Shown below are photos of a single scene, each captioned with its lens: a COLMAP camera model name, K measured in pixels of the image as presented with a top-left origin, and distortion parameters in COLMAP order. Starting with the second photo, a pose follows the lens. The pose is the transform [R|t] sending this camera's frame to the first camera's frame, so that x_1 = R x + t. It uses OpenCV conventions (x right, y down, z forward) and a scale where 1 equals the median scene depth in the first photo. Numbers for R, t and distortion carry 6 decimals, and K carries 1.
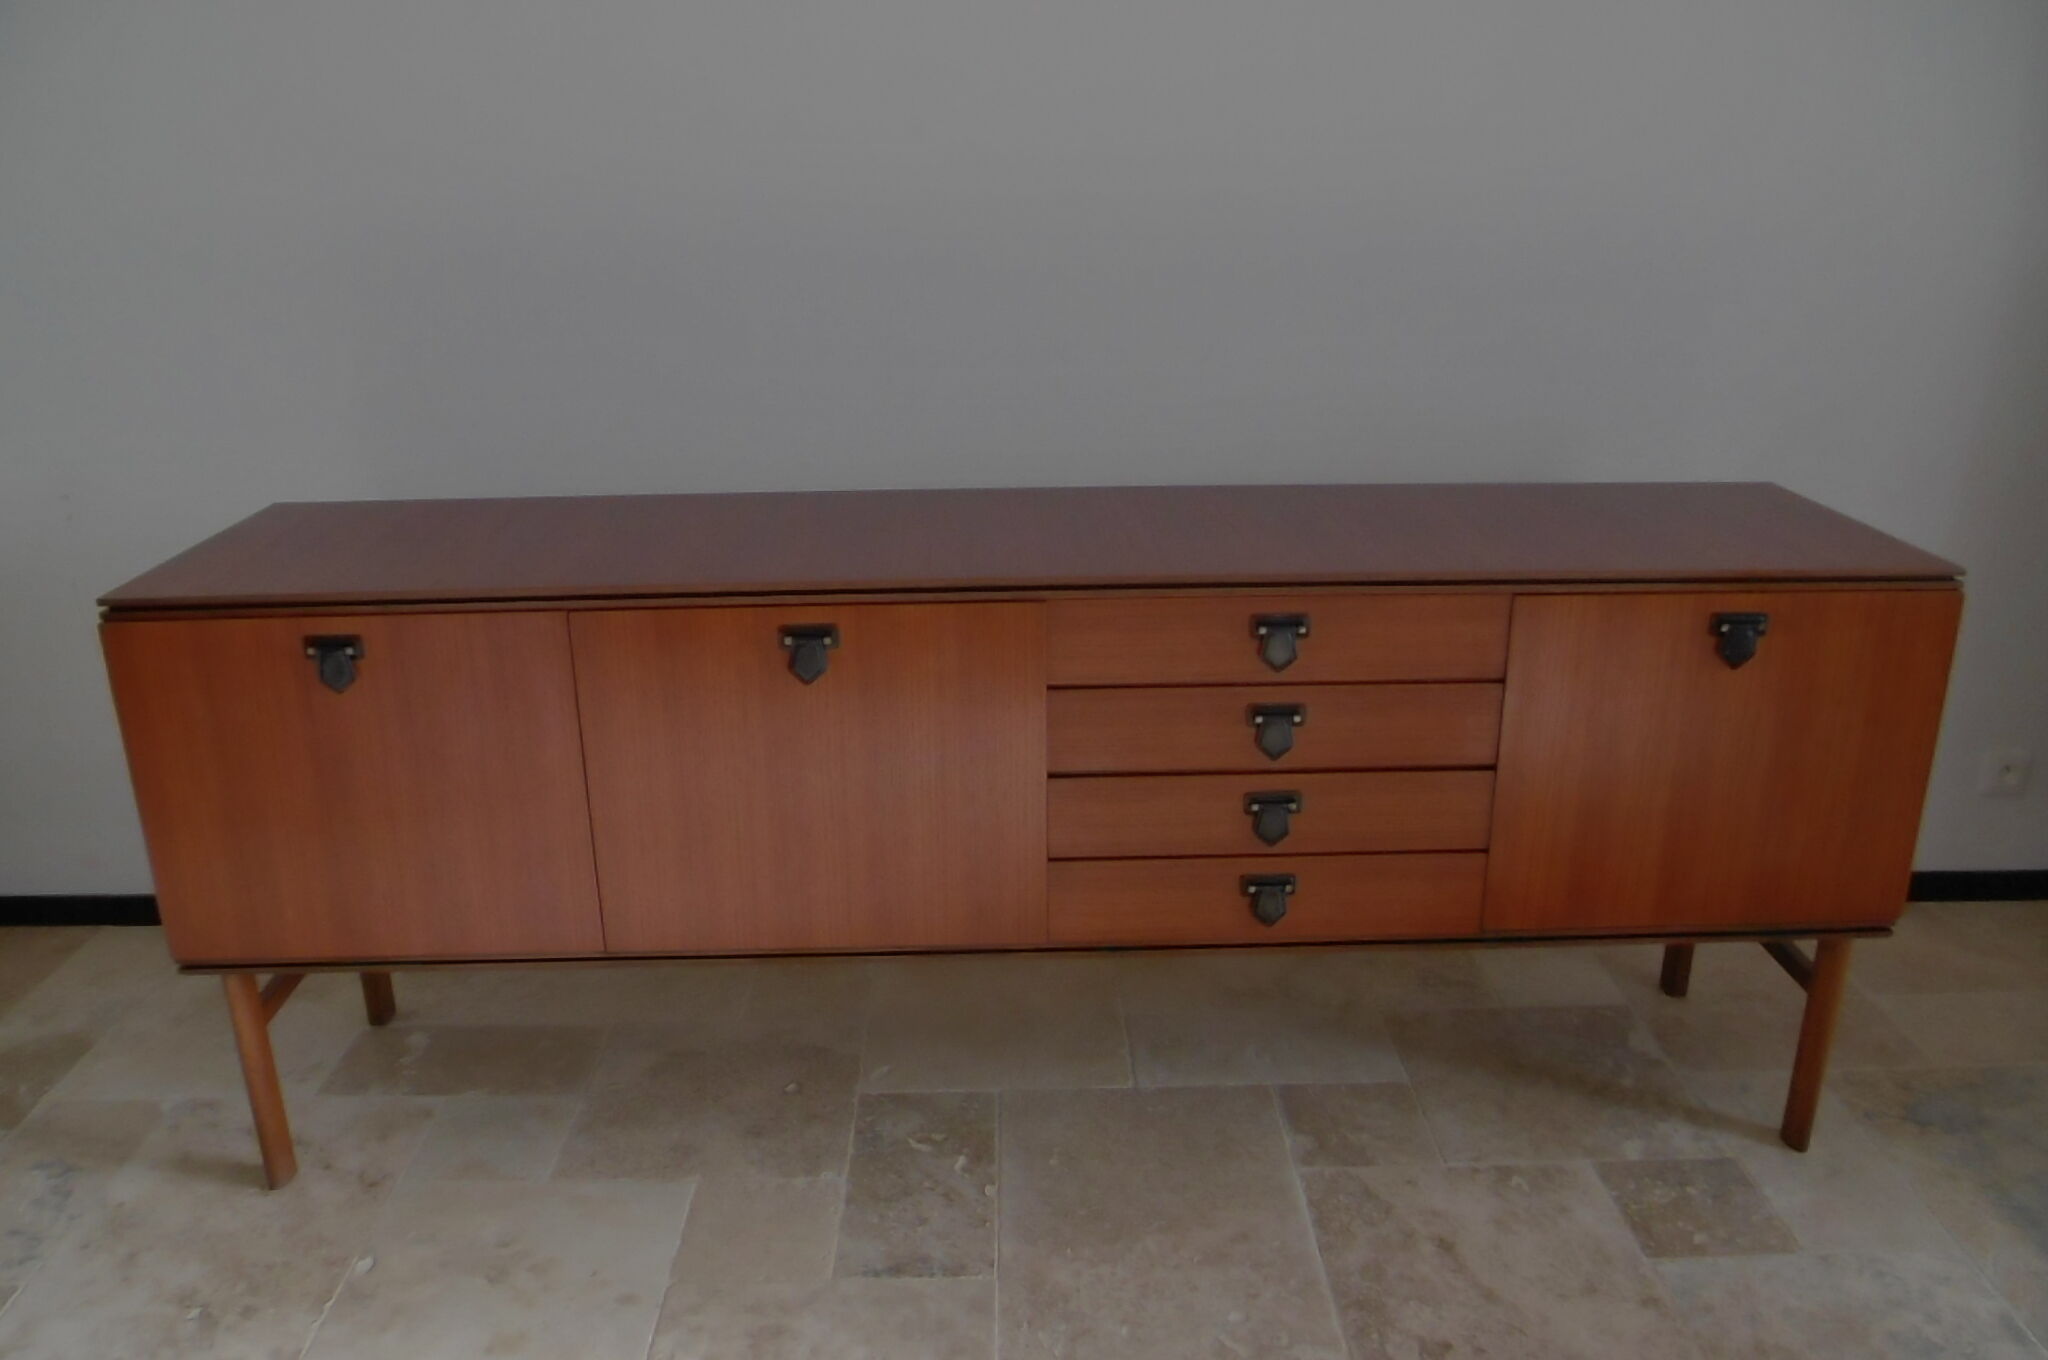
lens RADIAL K [[1557.4, 0, 1021.5], [0, 1557.4, 690.6], [0, 0, 1]] dist [-0.037391, -0.001761]
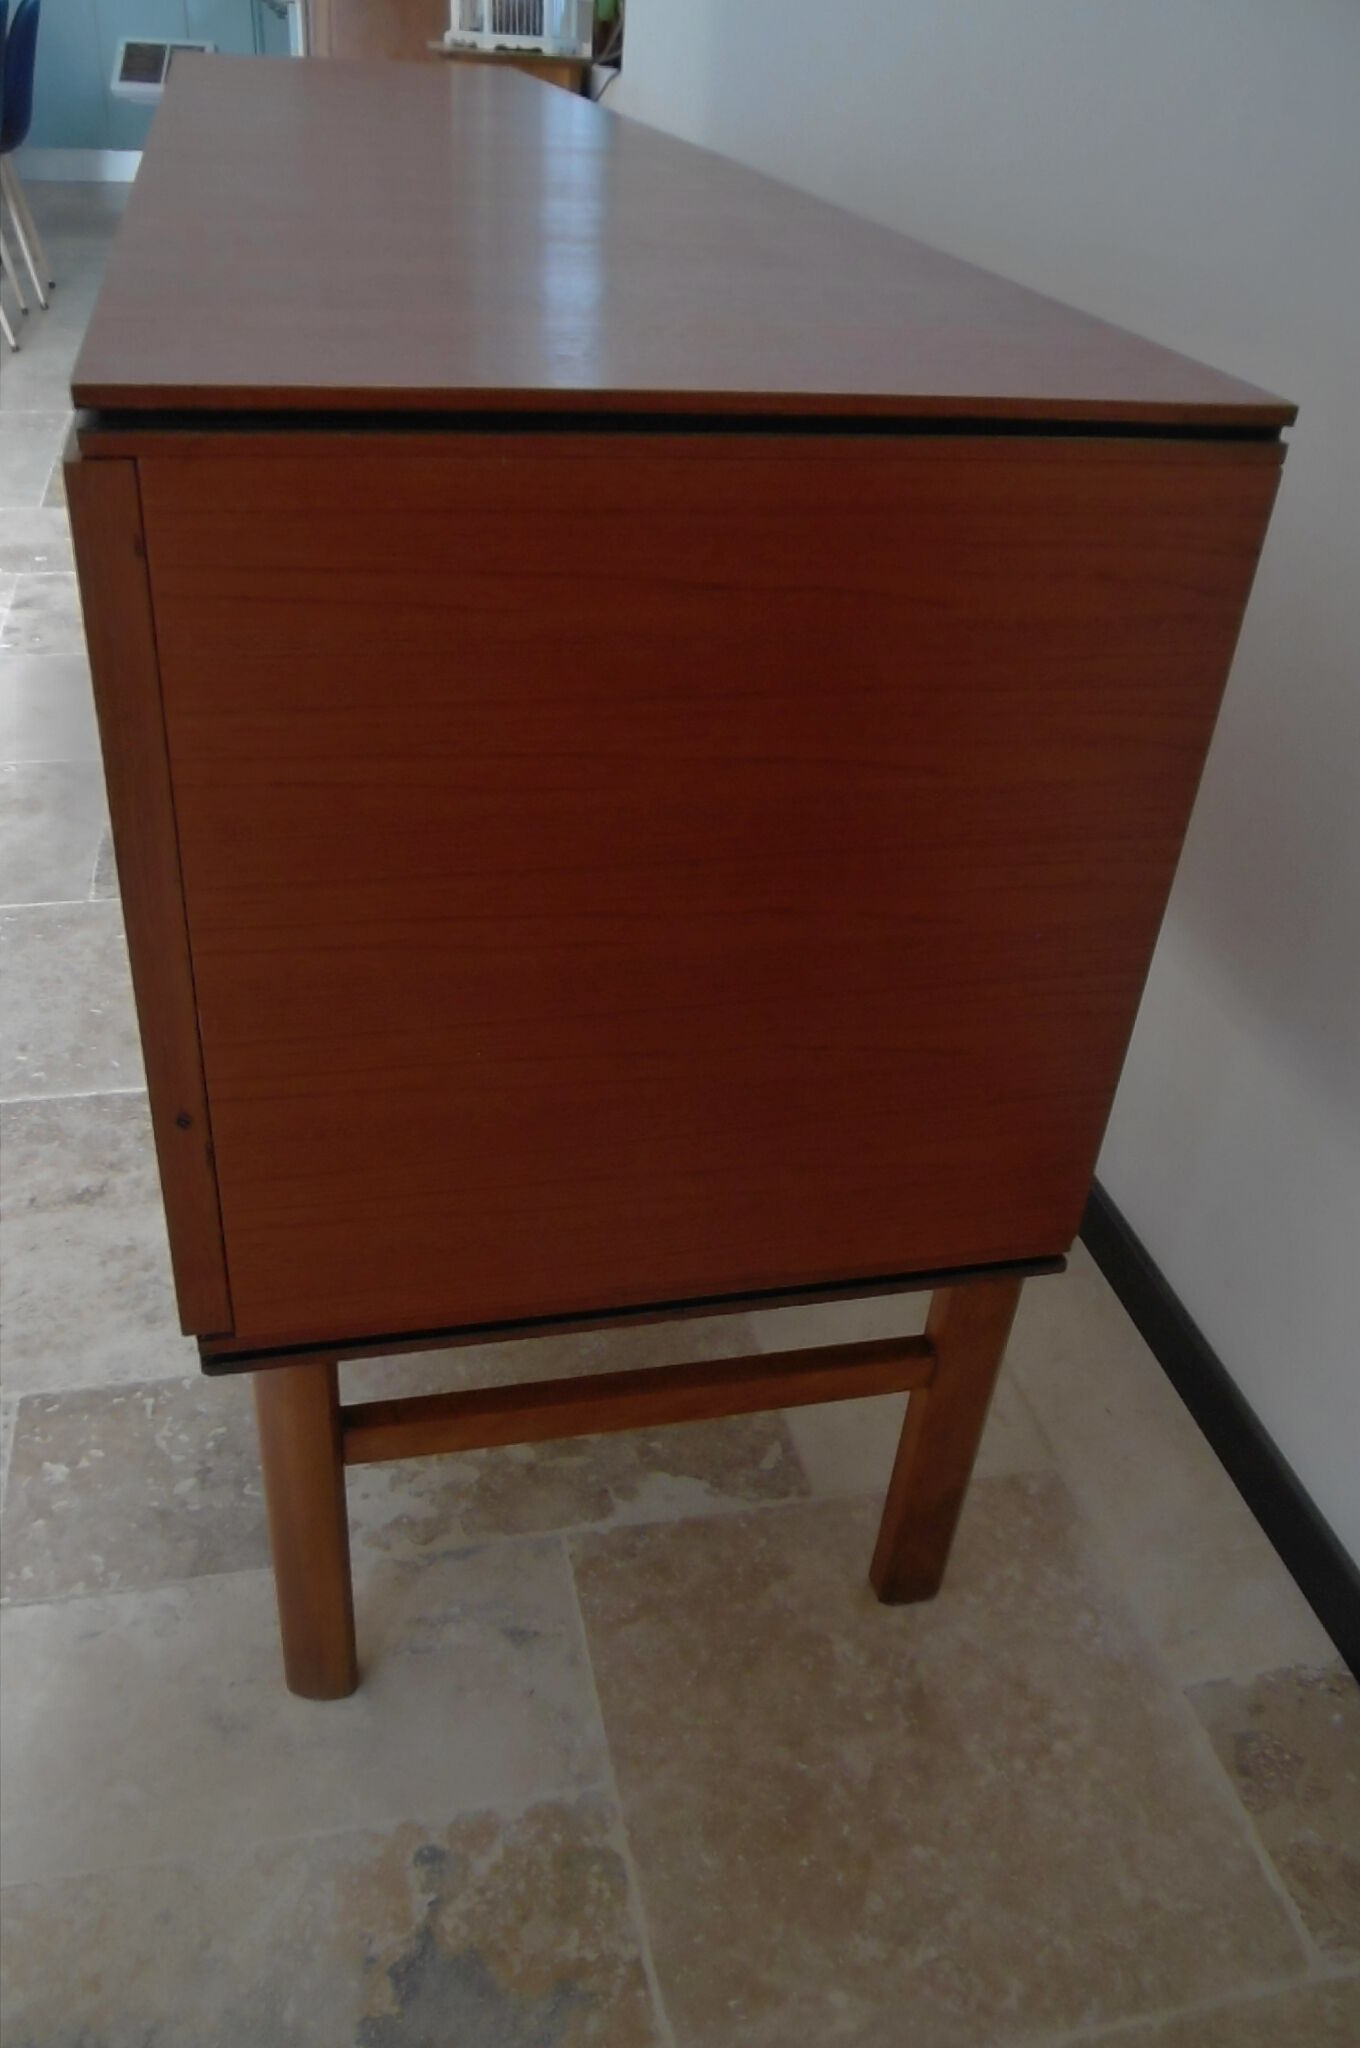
lens RADIAL K [[1557.4, 0, 694.1], [0, 1557.4, 997.7], [0, 0, 1]] dist [-0.037391, -0.001761]
pose [[0.224561, 0.556361, -0.800022, 0.869787], [-0.387265, 0.804325, 0.450652, -0.160622], [0.894203, 0.208622, 0.396079, 0.939012]]
